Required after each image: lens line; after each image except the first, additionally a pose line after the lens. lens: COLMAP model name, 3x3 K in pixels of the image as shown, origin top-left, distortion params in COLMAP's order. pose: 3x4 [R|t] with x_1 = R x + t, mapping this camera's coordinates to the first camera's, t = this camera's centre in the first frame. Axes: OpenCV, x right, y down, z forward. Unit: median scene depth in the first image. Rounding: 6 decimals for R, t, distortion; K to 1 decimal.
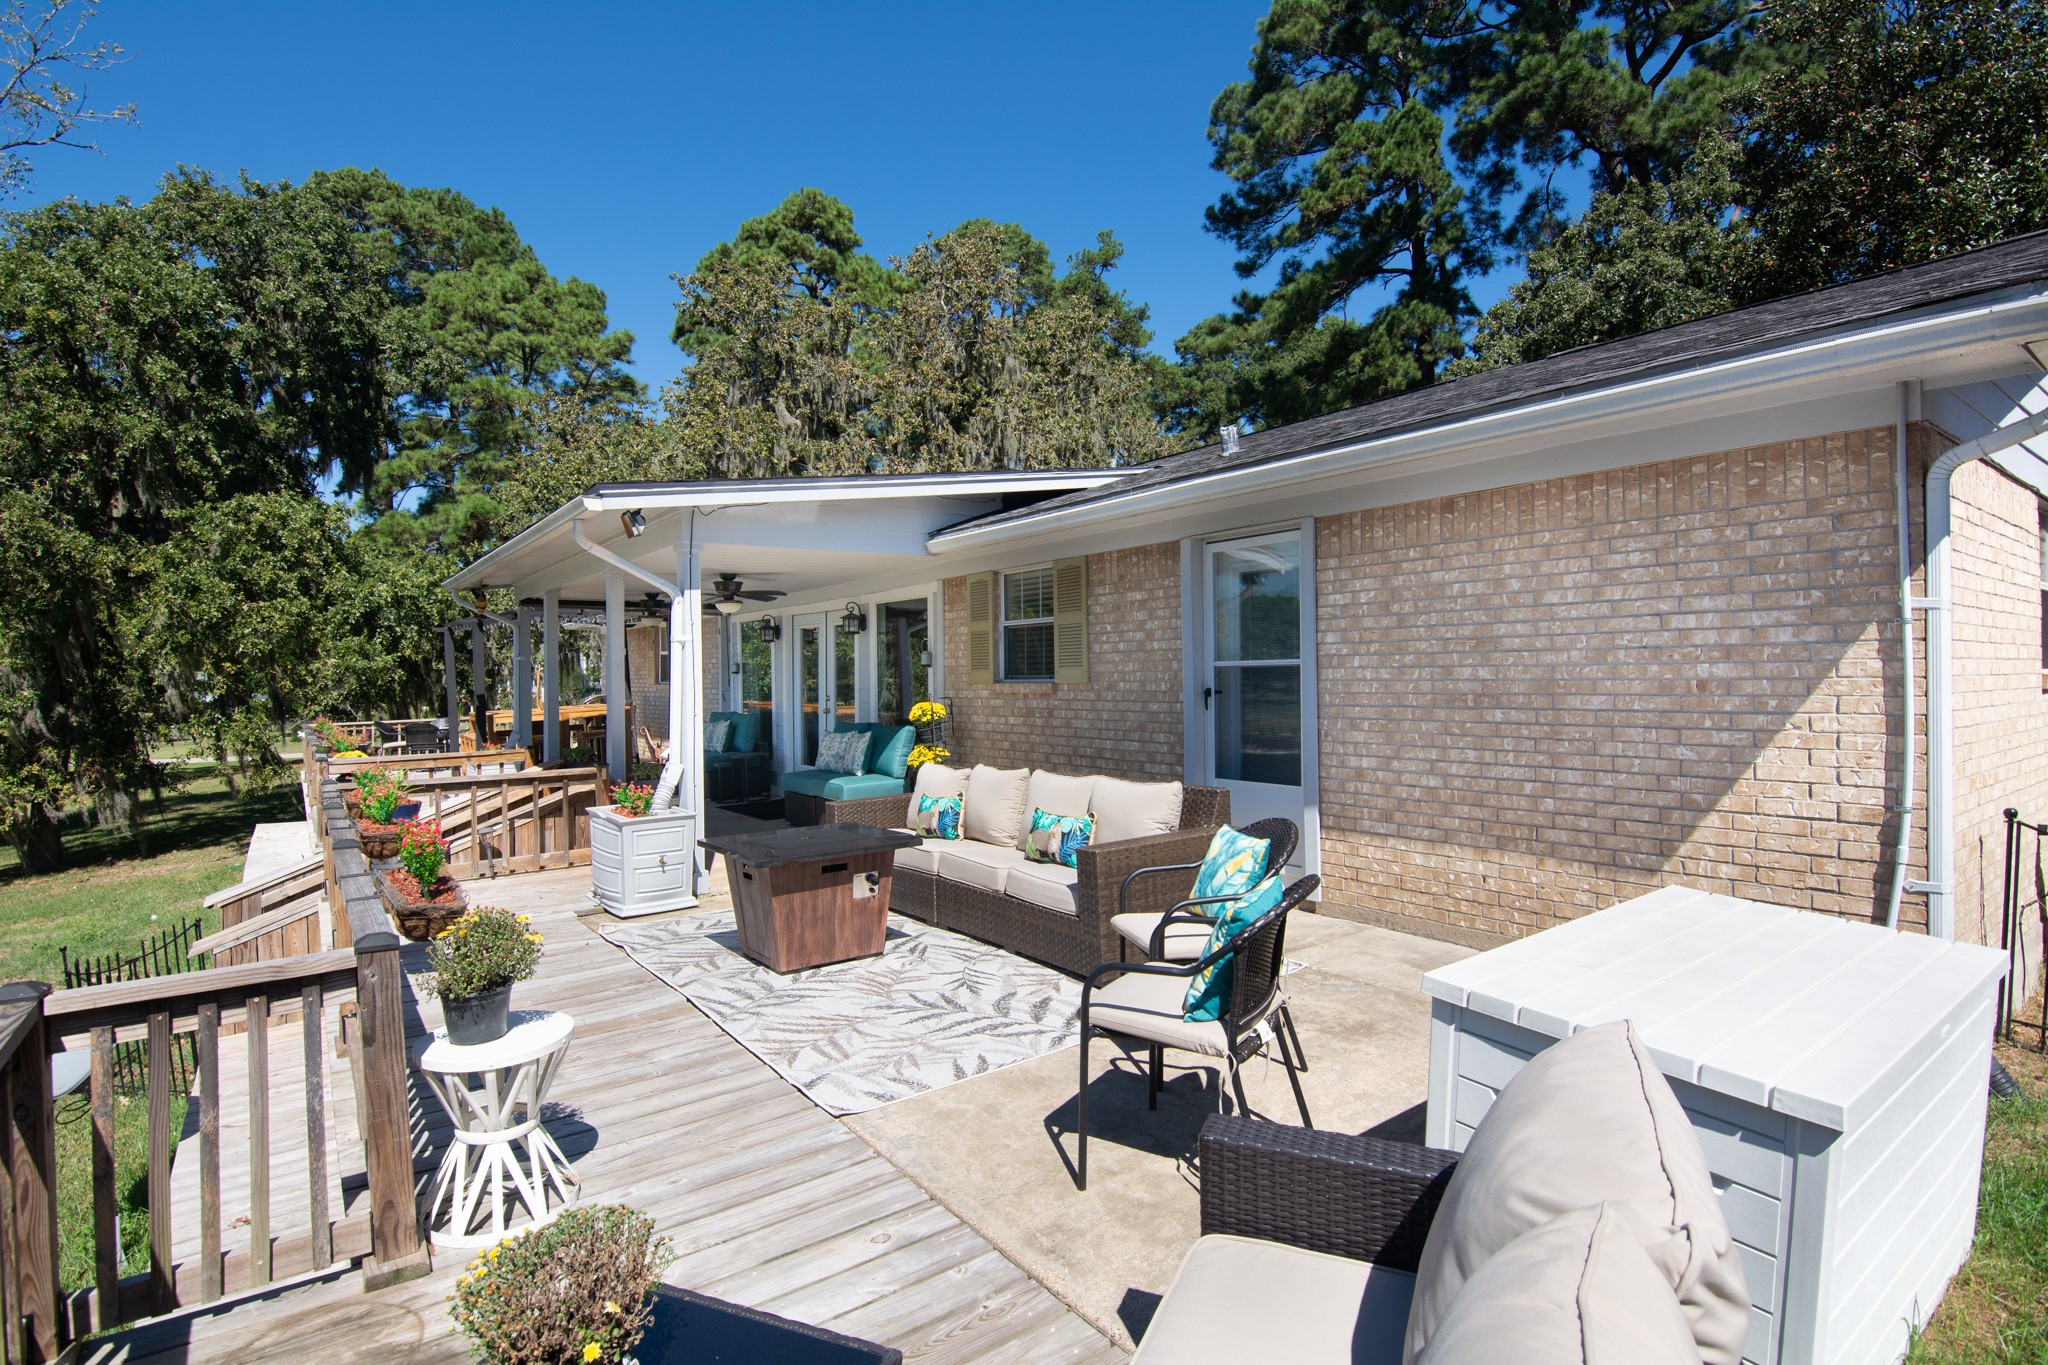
lens RADIAL K [[979.9, 0, 1024.0], [0, 979.9, 682.5], [0, 0, 1]] dist [-0.020173, 0.000326]
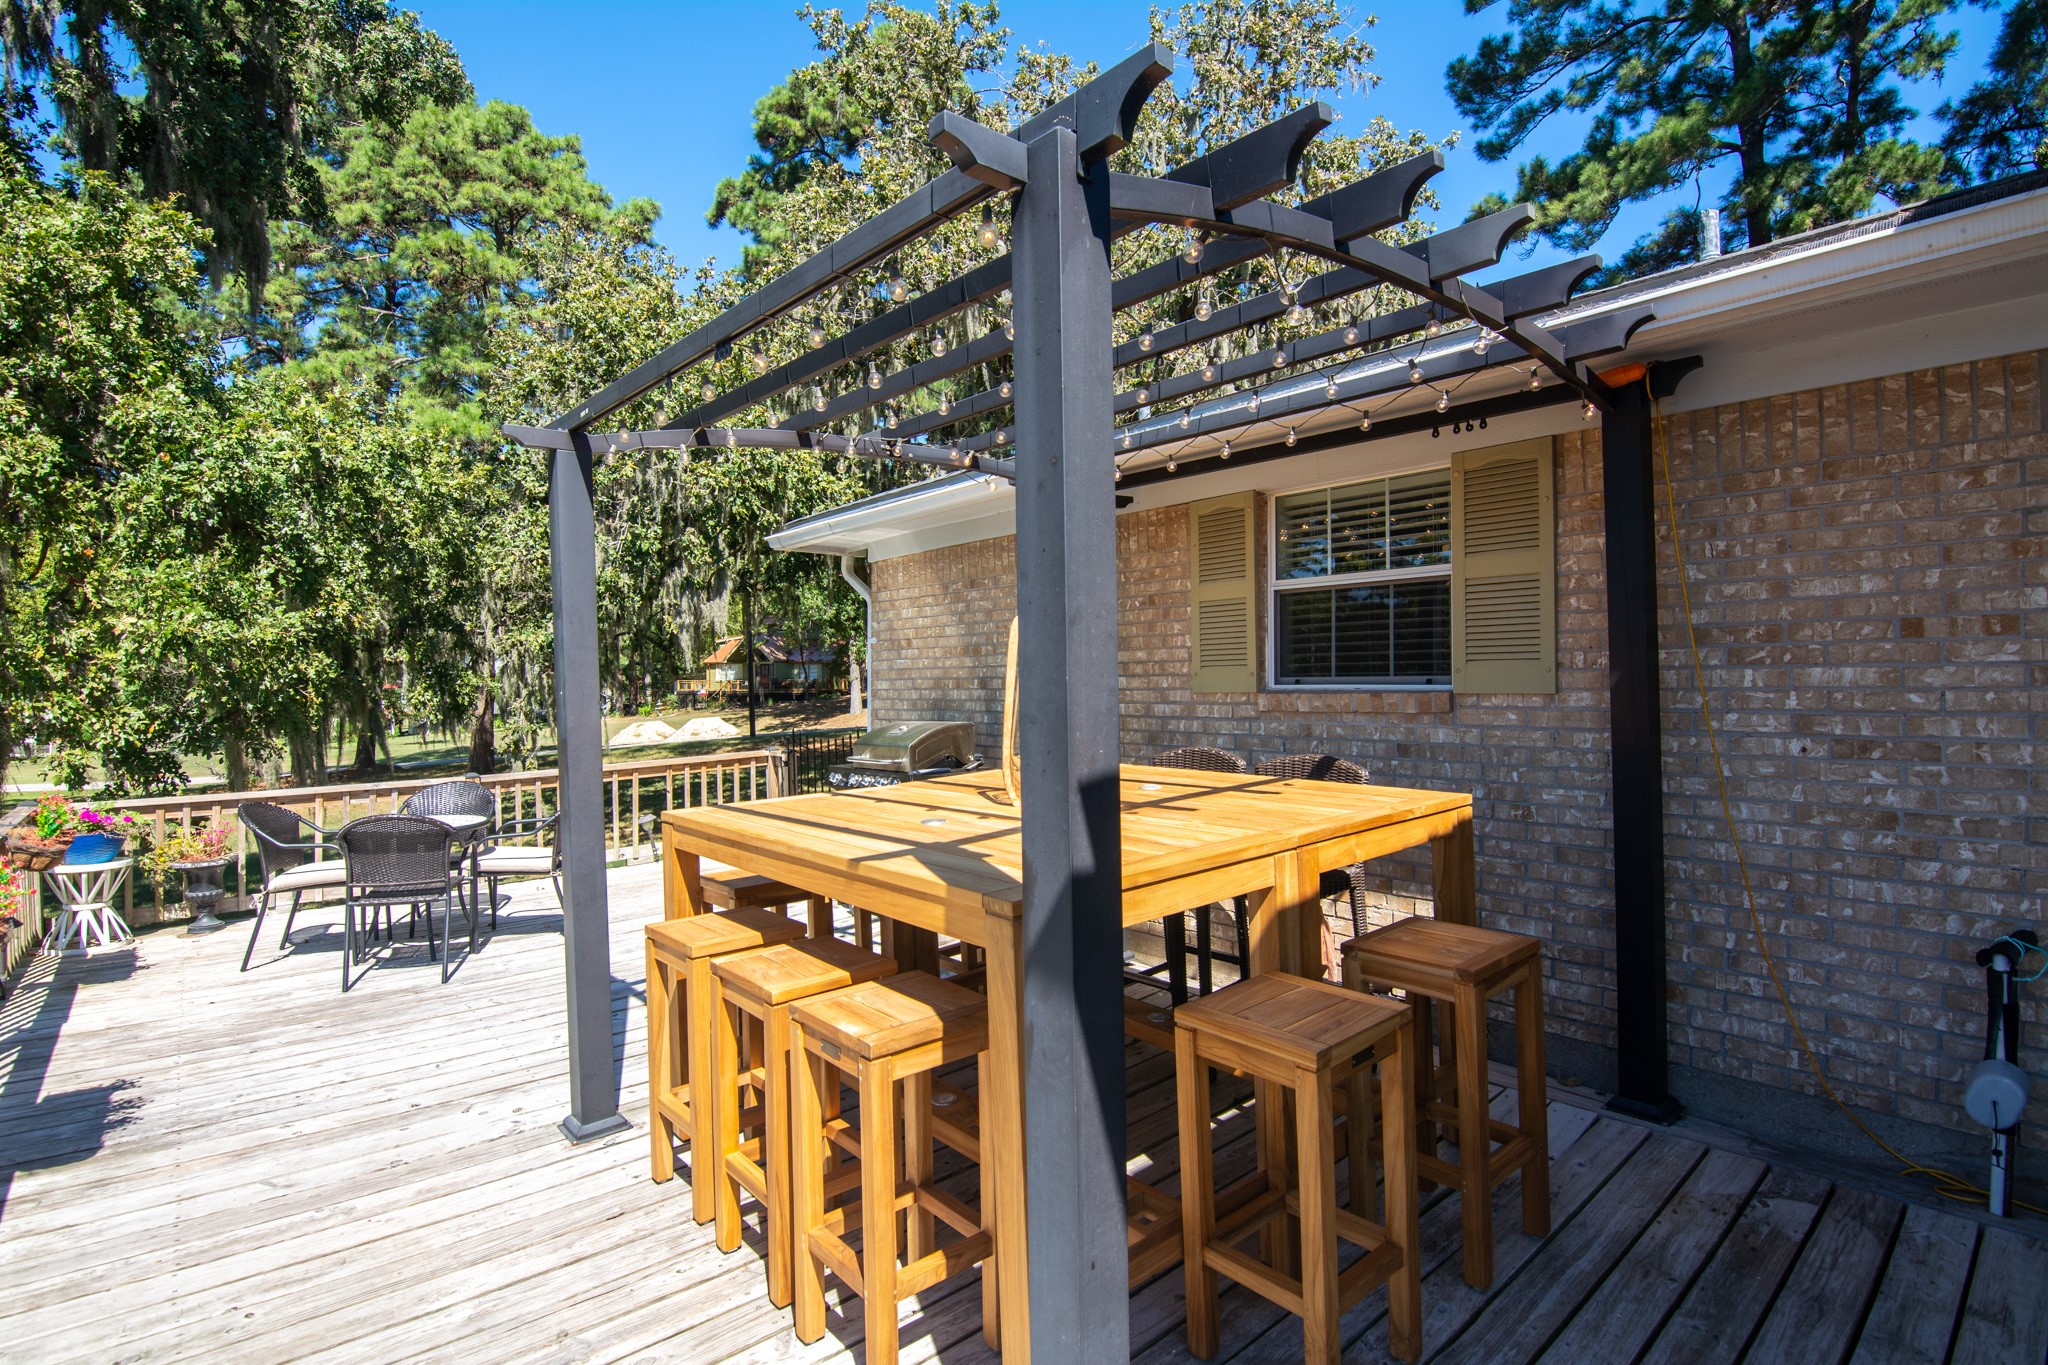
lens RADIAL K [[979.9, 0, 1024.0], [0, 979.9, 682.5], [0, 0, 1]] dist [-0.020173, 0.000326]
pose [[0.997752, 0.007906, 0.066550, -0.199208], [-0.007059, 0.999891, -0.012947, 0.001335], [-0.066645, 0.012448, 0.997699, 0.305402]]
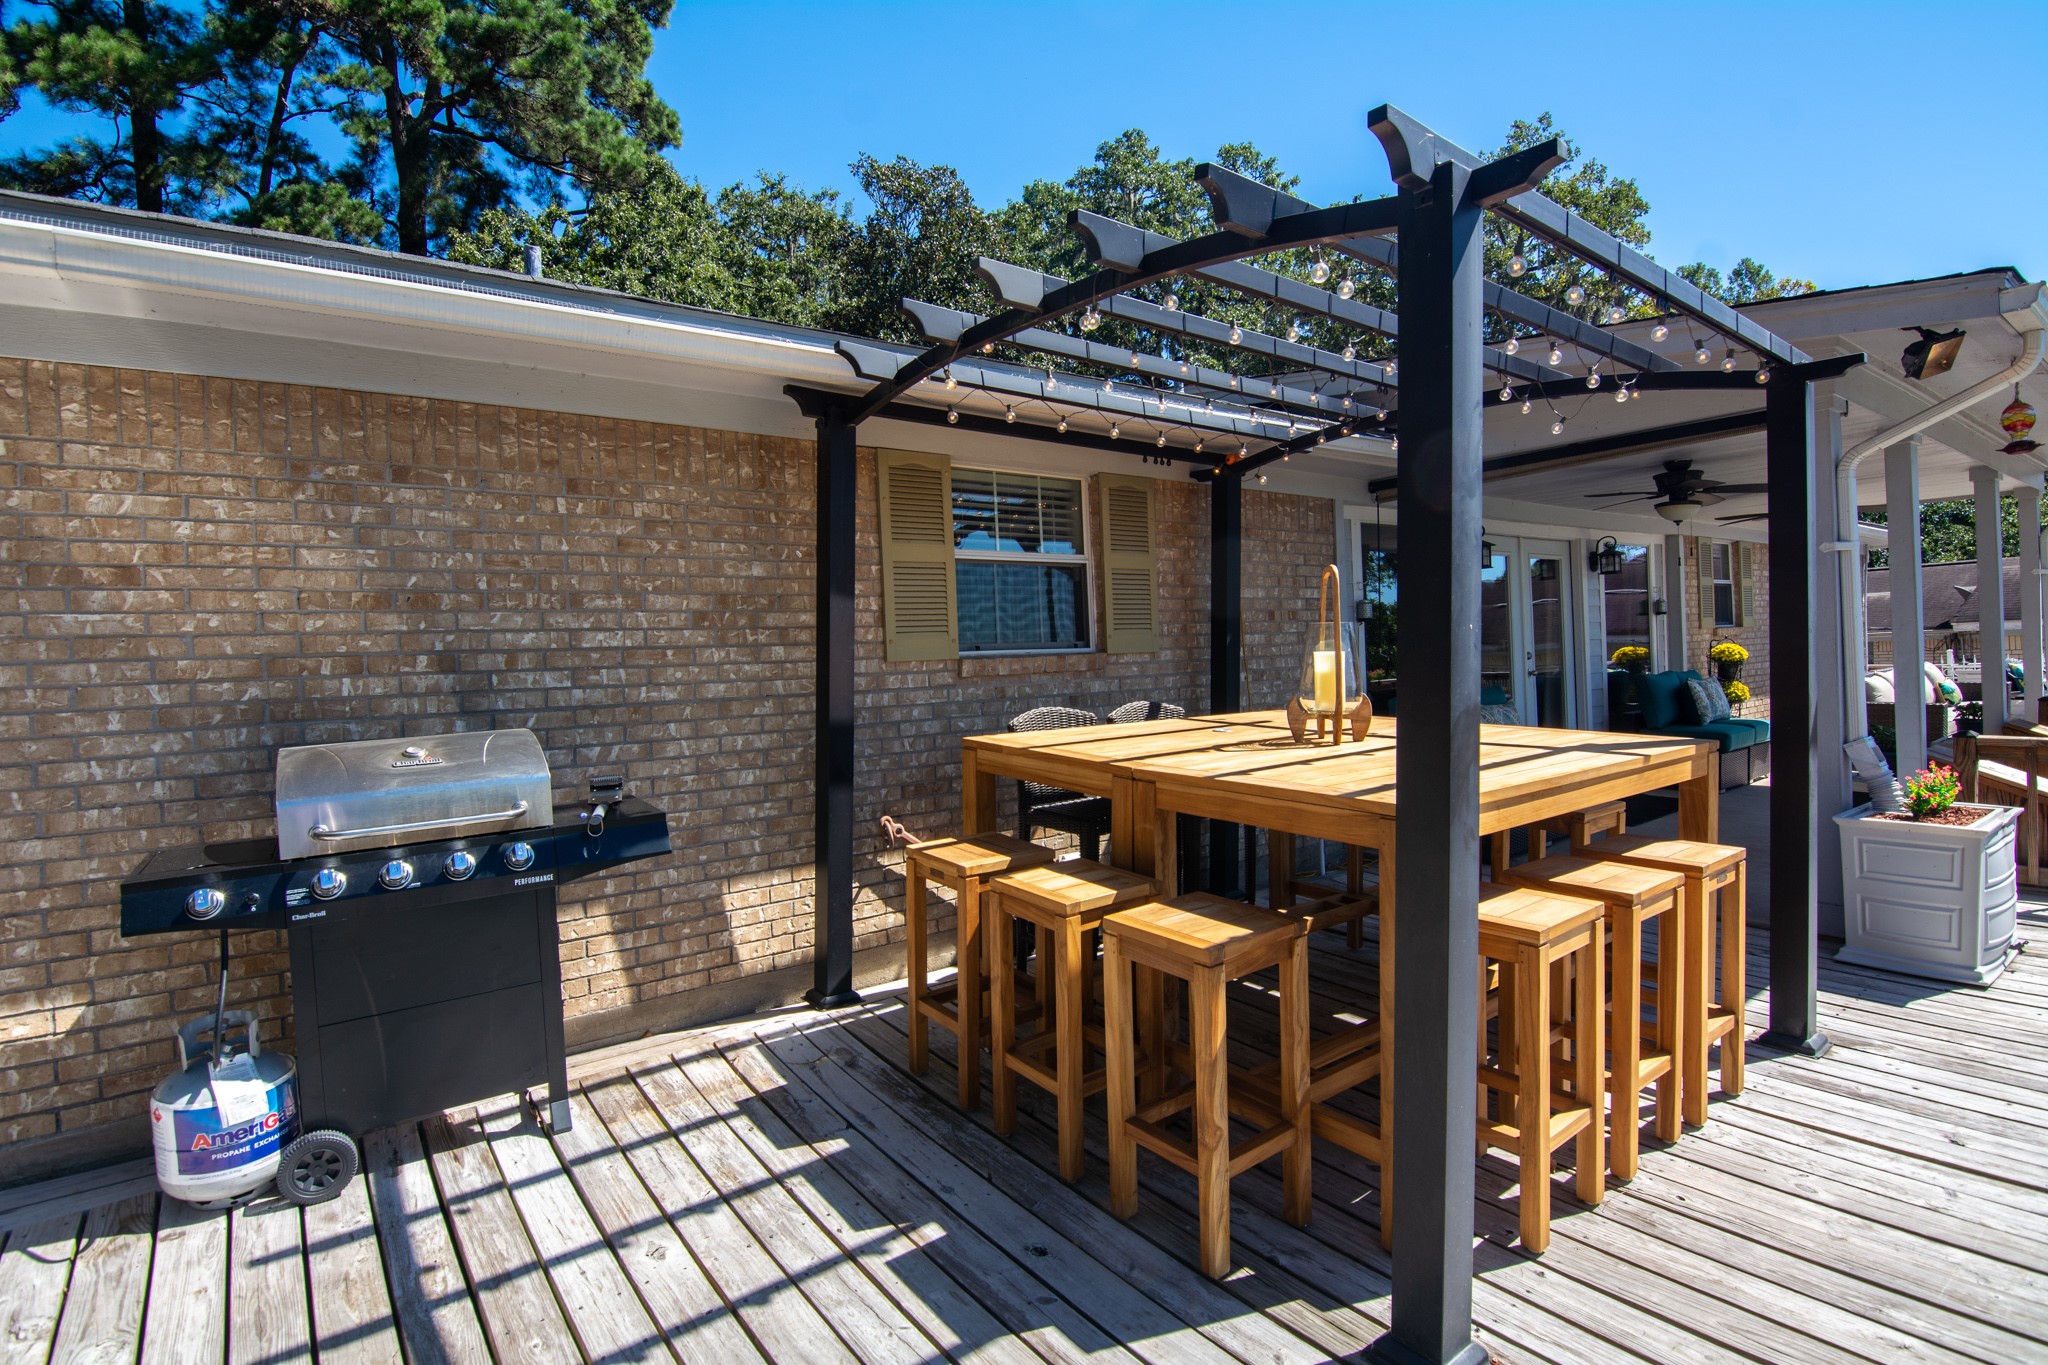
lens RADIAL K [[979.9, 0, 1024.0], [0, 979.9, 682.5], [0, 0, 1]] dist [-0.020173, 0.000326]
pose [[-0.000954, -0.023384, 0.999726, -0.263830], [0.038066, 0.999001, 0.023404, 0.001215], [-0.999275, 0.038078, -0.000063, 0.390105]]
